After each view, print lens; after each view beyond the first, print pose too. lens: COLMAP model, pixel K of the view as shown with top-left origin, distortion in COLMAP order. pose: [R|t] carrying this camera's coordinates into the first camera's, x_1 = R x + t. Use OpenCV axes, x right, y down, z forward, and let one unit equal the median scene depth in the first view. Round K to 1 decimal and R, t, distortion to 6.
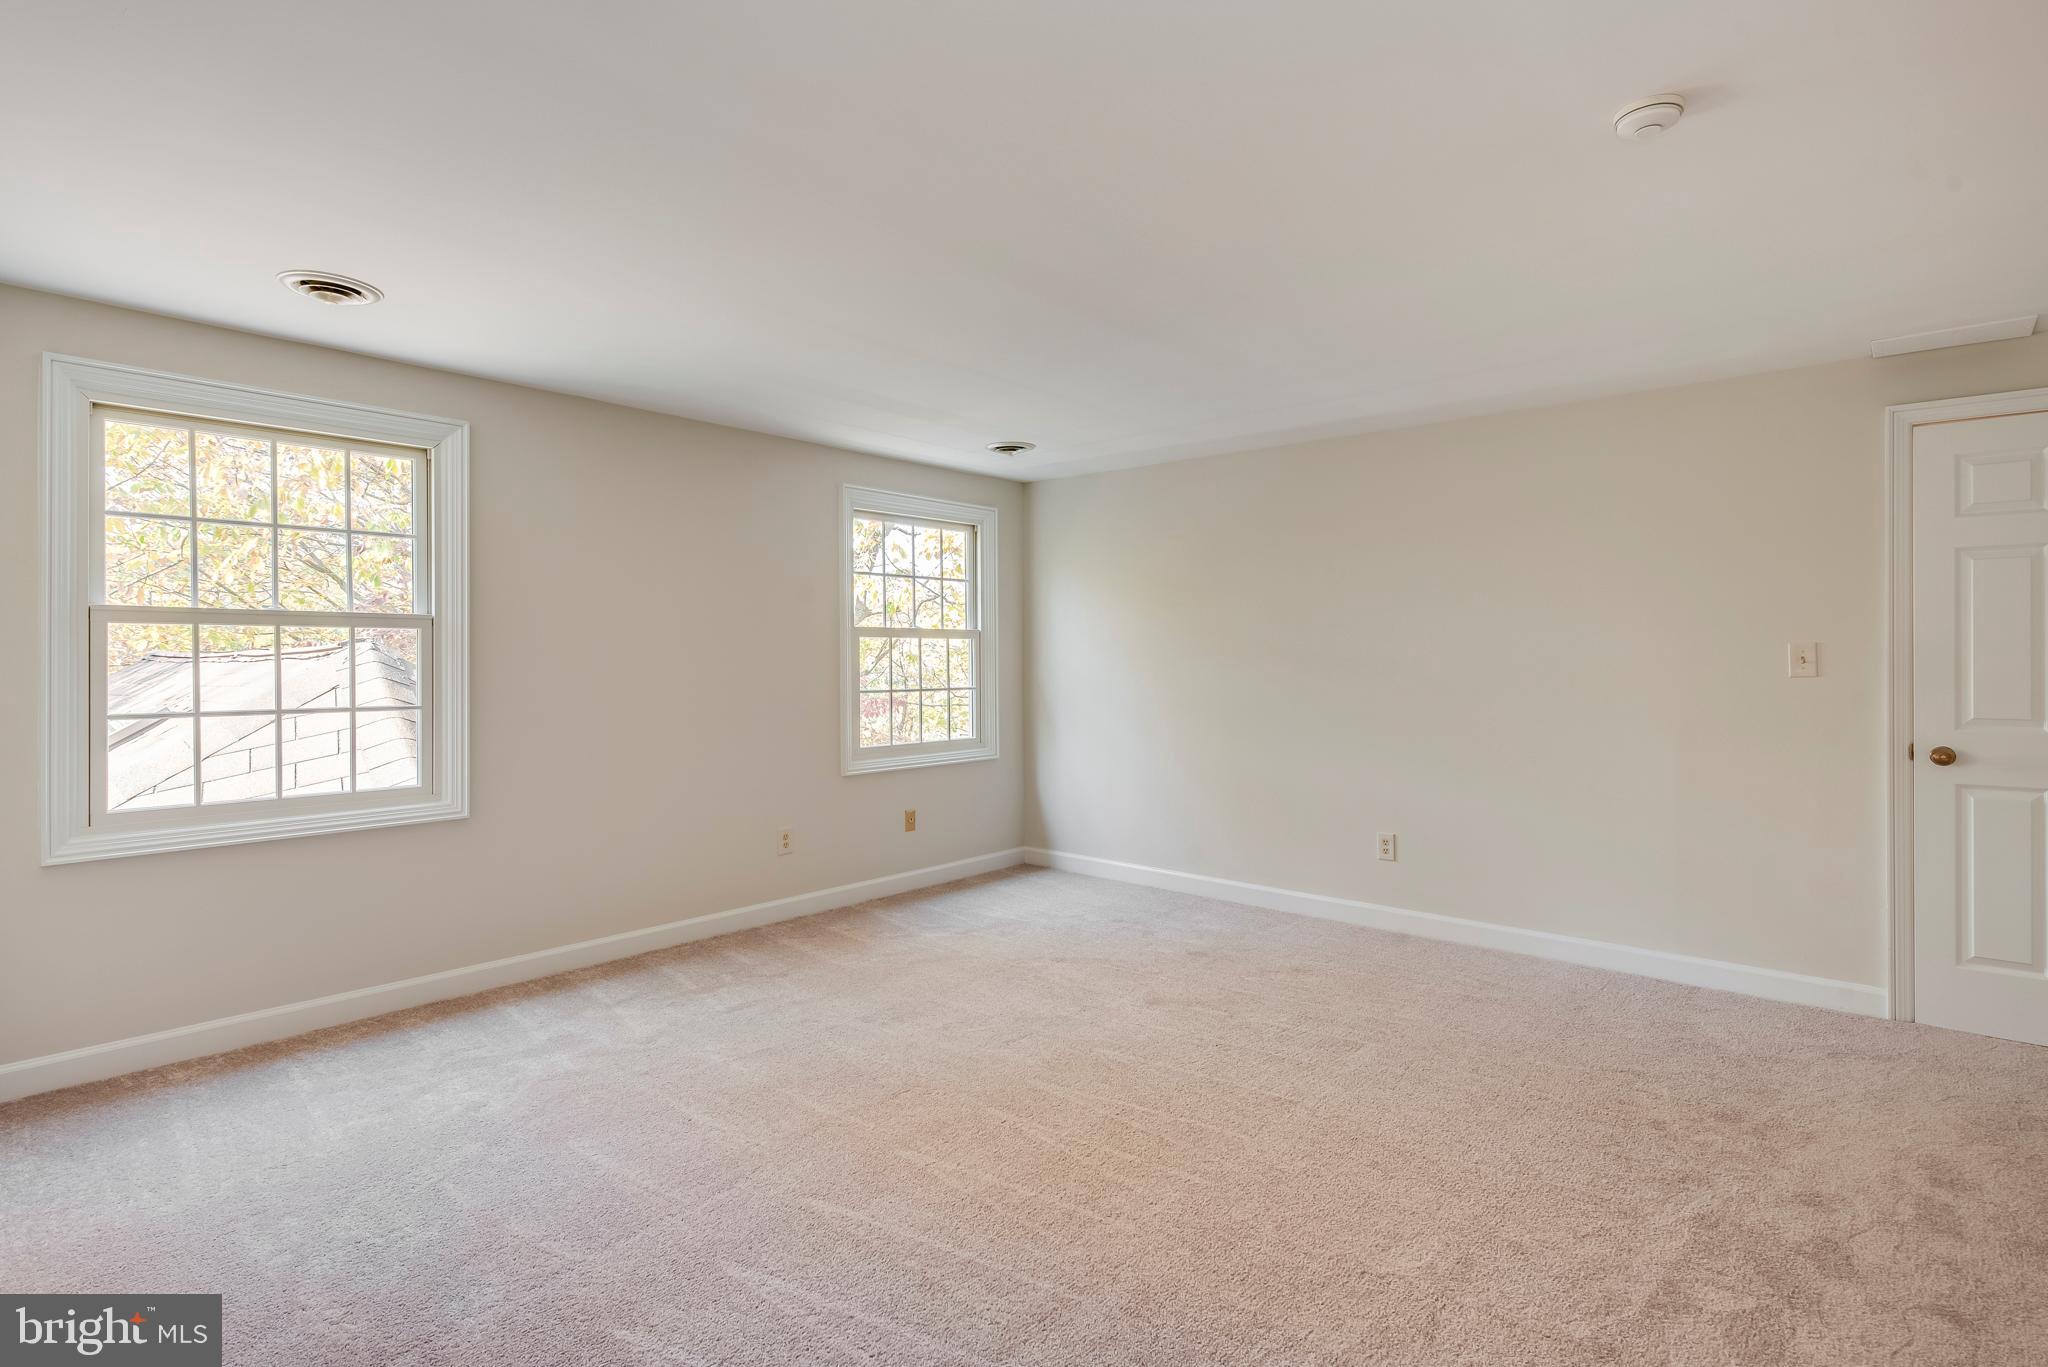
lens RADIAL K [[951.3, 0, 1067.9], [0, 951.3, 649.9], [0, 0, 1]] dist [-0.003166, -0.001003]
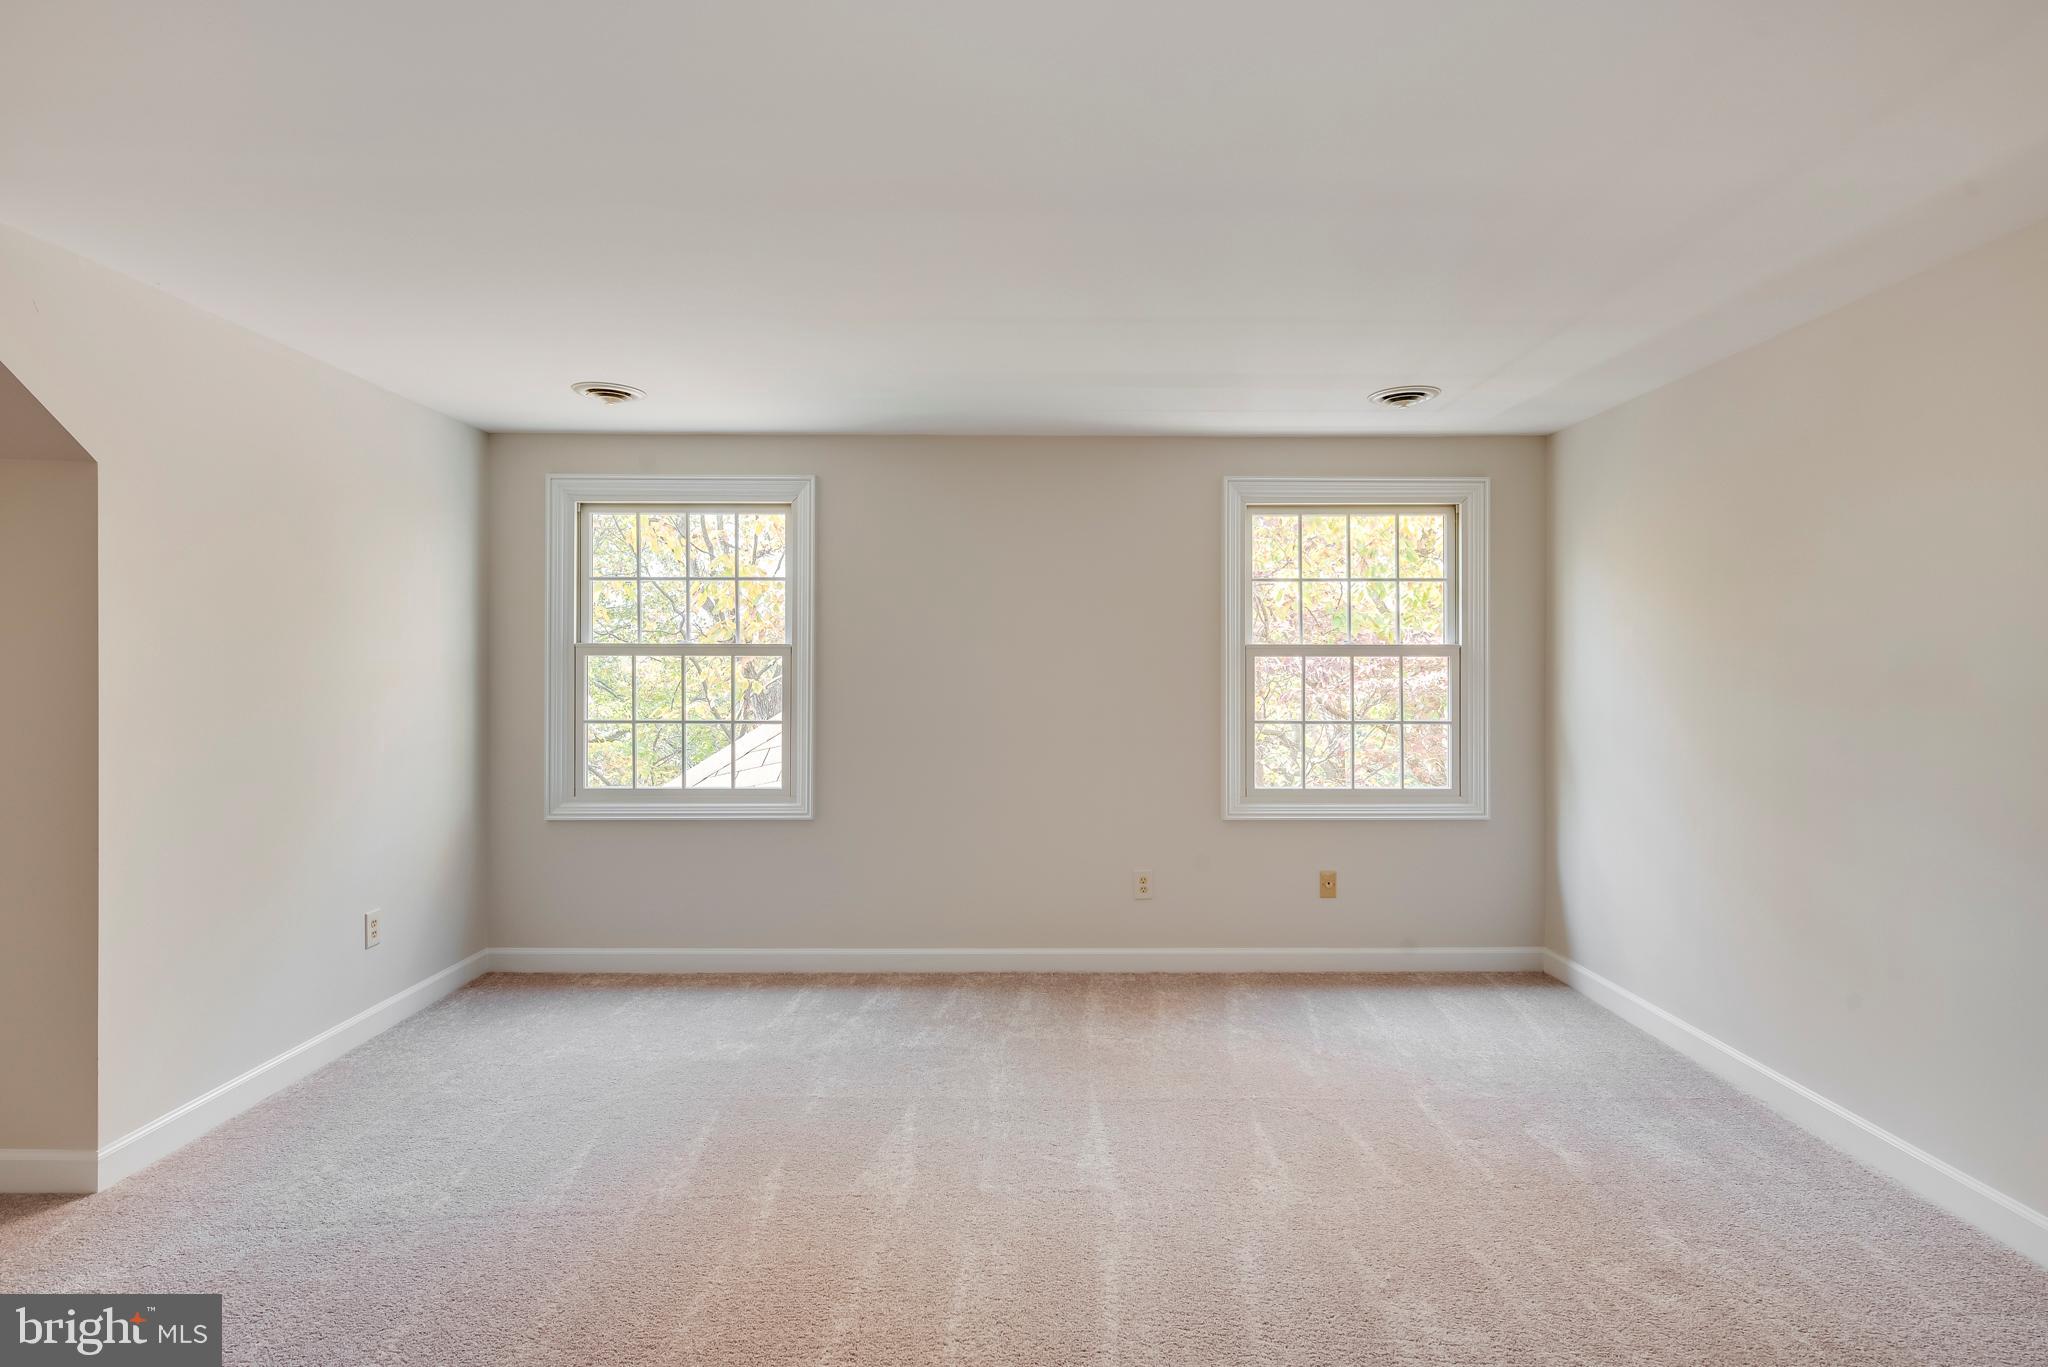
lens RADIAL K [[951.3, 0, 1024.4], [0, 951.3, 678.9], [0, 0, 1]] dist [-0.003166, -0.001003]
pose [[0.668162, 0.000076, -0.744016, 0.266658], [0.004353, 0.999982, 0.004012, 0.001586], [0.744003, -0.005919, 0.668150, 0.279839]]
